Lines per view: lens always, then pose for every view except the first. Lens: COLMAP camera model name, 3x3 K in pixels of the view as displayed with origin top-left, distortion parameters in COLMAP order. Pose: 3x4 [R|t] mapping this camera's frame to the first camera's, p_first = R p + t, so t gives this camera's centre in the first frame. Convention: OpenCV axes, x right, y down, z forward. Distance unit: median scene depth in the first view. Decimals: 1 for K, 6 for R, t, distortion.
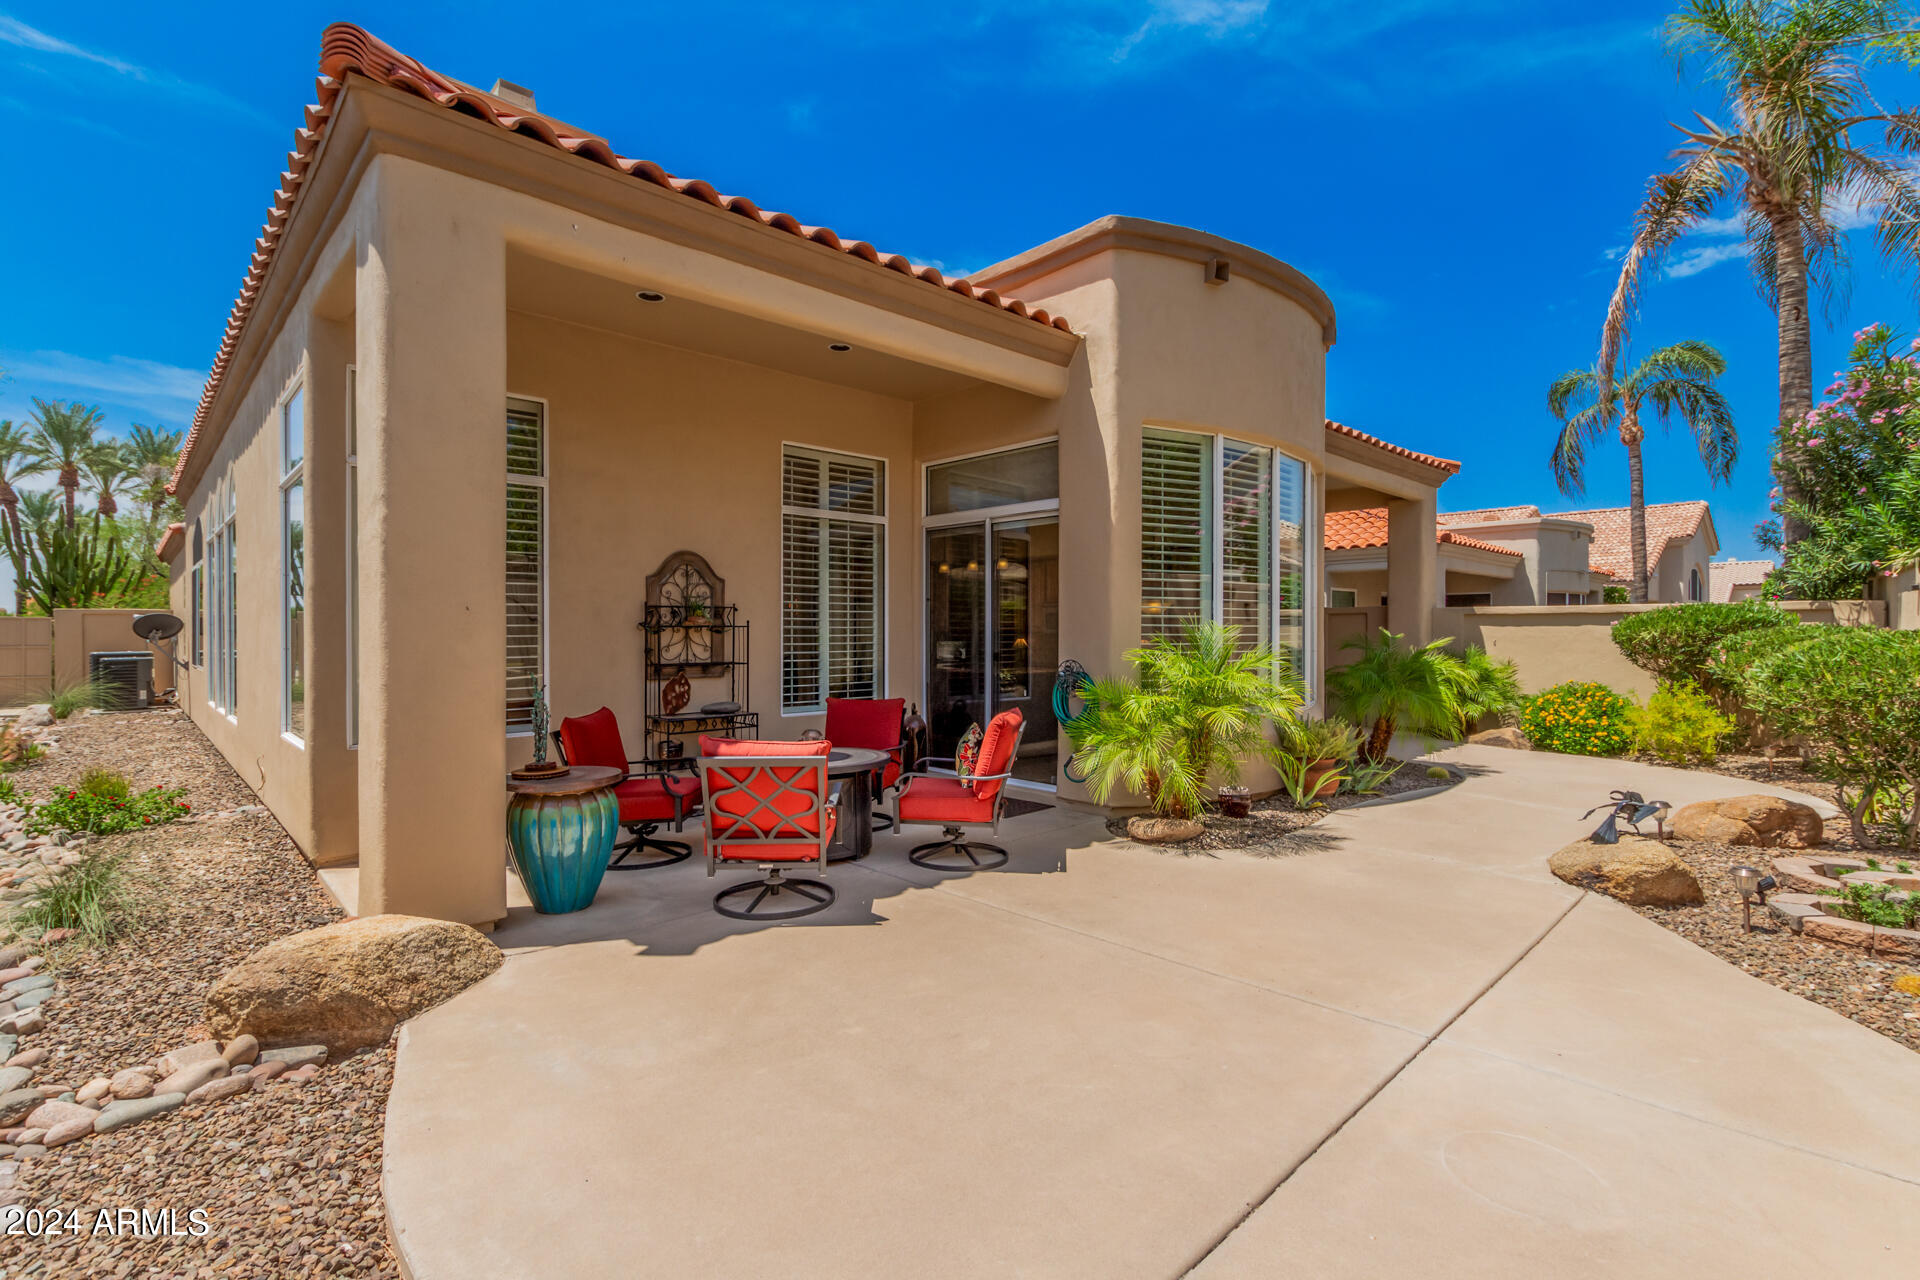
lens RADIAL K [[874.4, 0, 966.2], [0, 874.4, 630.3], [0, 0, 1]] dist [-0.005439, -0.001176]
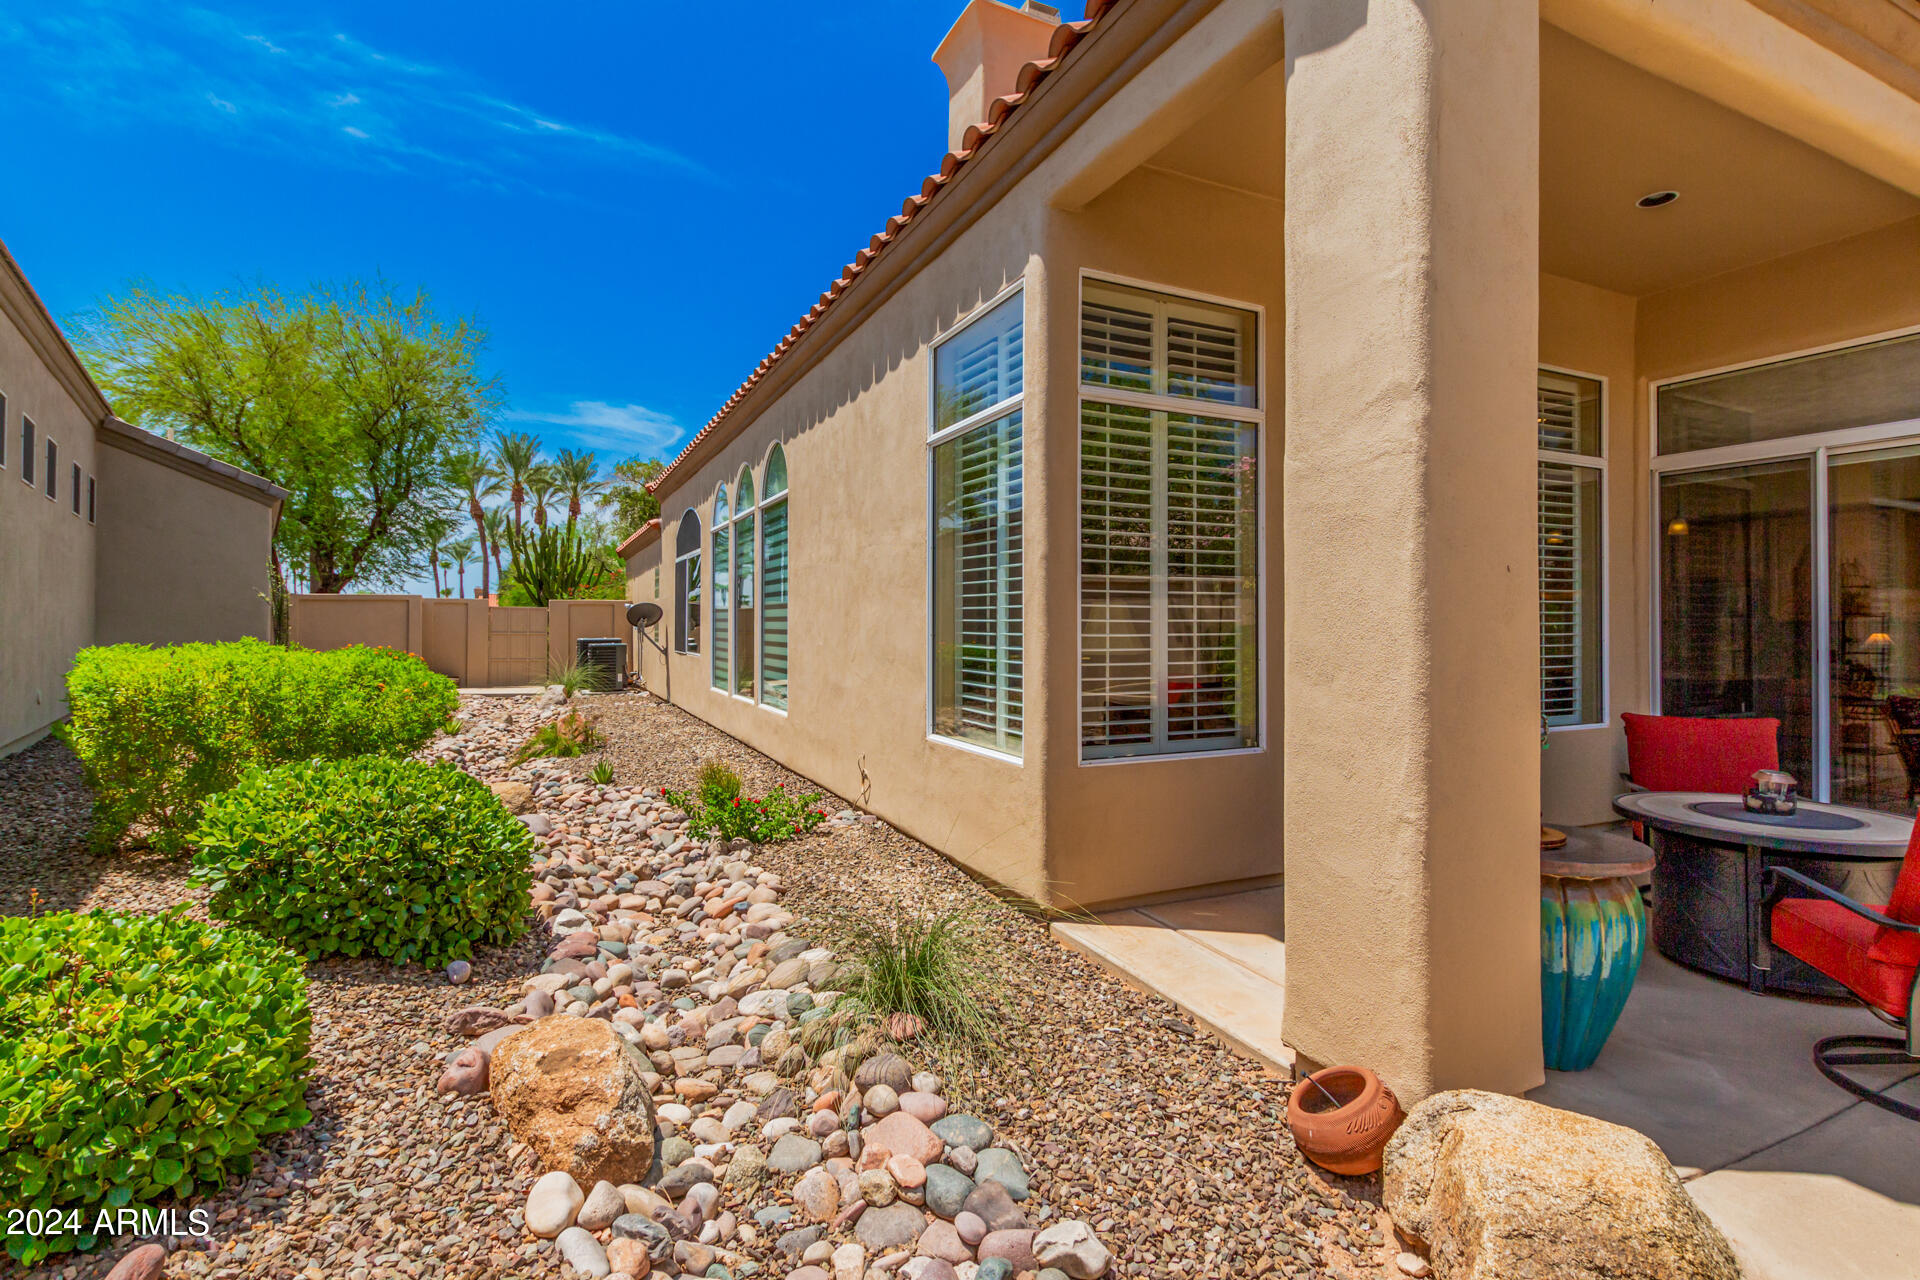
lens RADIAL K [[888.3, 0, 958.8], [0, 888.3, 598.1], [0, 0, 1]] dist [0.002375, -0.000111]
pose [[0.948191, -0.004978, -0.317662, -0.188637], [-0.004177, 0.999595, -0.028134, 0.003876], [0.317673, 0.028003, 0.947787, 0.074828]]
